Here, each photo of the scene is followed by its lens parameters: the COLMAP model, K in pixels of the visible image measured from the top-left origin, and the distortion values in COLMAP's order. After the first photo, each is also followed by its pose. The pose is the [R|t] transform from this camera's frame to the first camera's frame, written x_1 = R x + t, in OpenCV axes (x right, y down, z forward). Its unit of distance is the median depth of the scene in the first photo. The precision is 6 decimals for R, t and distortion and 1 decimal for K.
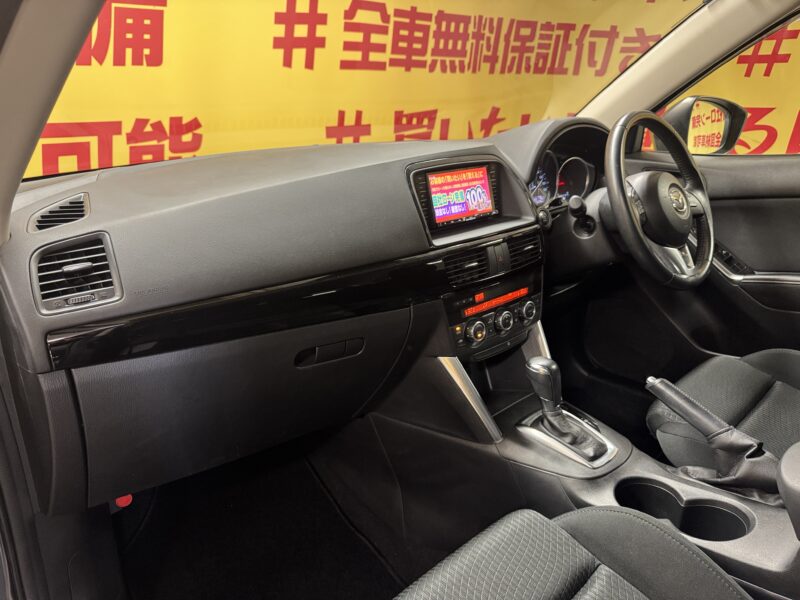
lens RADIAL K [[585.4, 0, 414.1], [0, 585.4, 264.7], [0, 0, 1]] dist [0.011757, 0.003289]
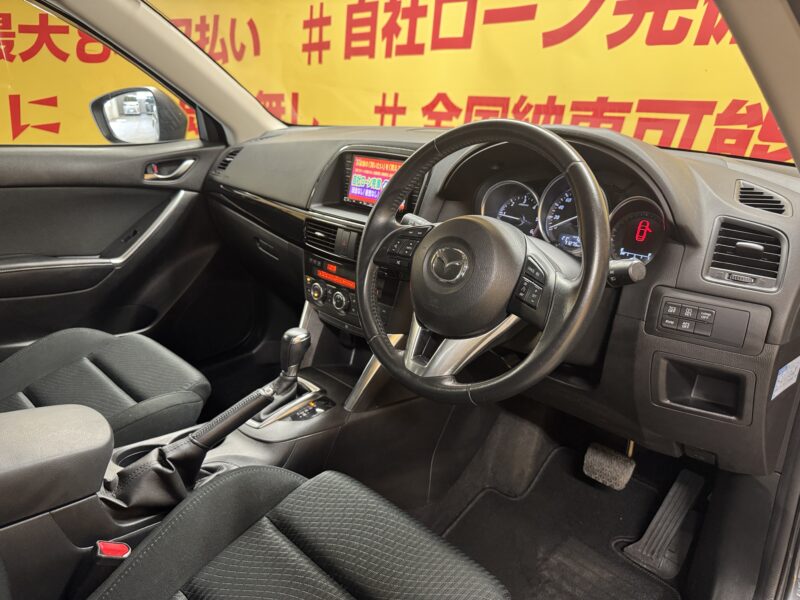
lens RADIAL K [[585.6, 0, 400.0], [0, 585.6, 300.0], [0, 0, 1]] dist [0.002726, -0.000476]
pose [[0.045908, 0.371516, -0.927291, 0.945995], [-0.274016, 0.897347, 0.345953, -0.252492], [0.960629, 0.238211, 0.142997, 0.769238]]
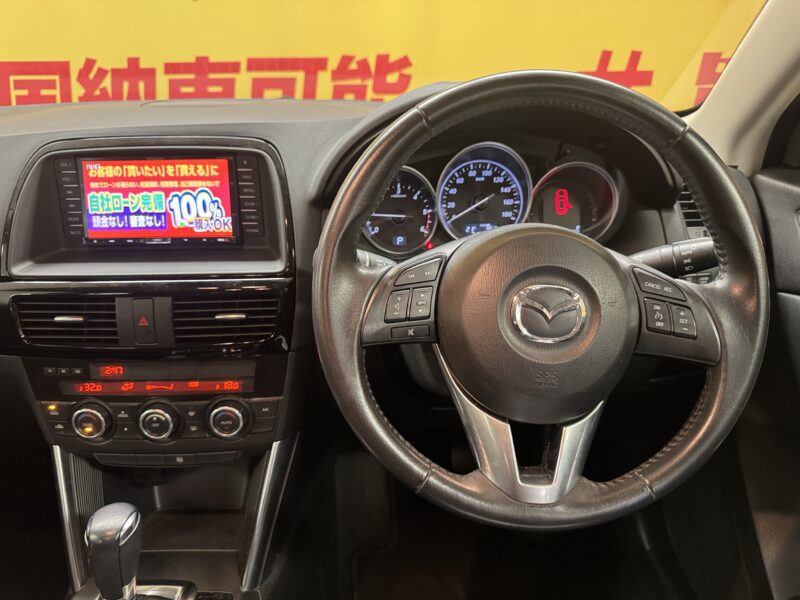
lens RADIAL K [[585.6, 0, 400.0], [0, 585.6, 300.0], [0, 0, 1]] dist [0.002726, -0.000476]
pose [[0.741214, 0.282517, -0.608922, 0.544260], [-0.188418, 0.958216, 0.215224, -0.162450], [0.644283, -0.044795, 0.763474, 0.571580]]
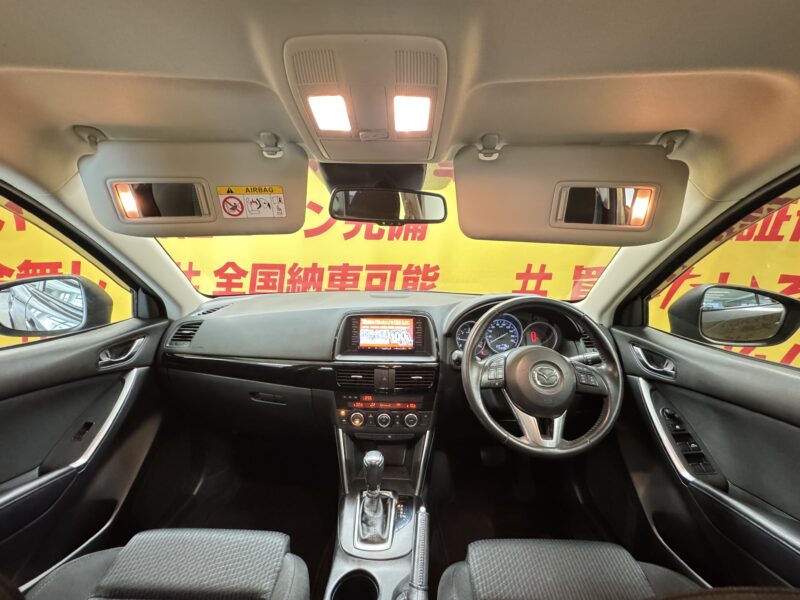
lens RADIAL K [[315.9, 0, 400.9], [0, 315.9, 292.7], [0, 0, 1]] dist [-0.001866, 0.000117]
pose [[0.714808, 0.121407, -0.688701, 0.581382], [-0.208664, 0.976981, -0.044348, -0.163498], [0.667464, 0.175408, 0.723688, 0.300560]]
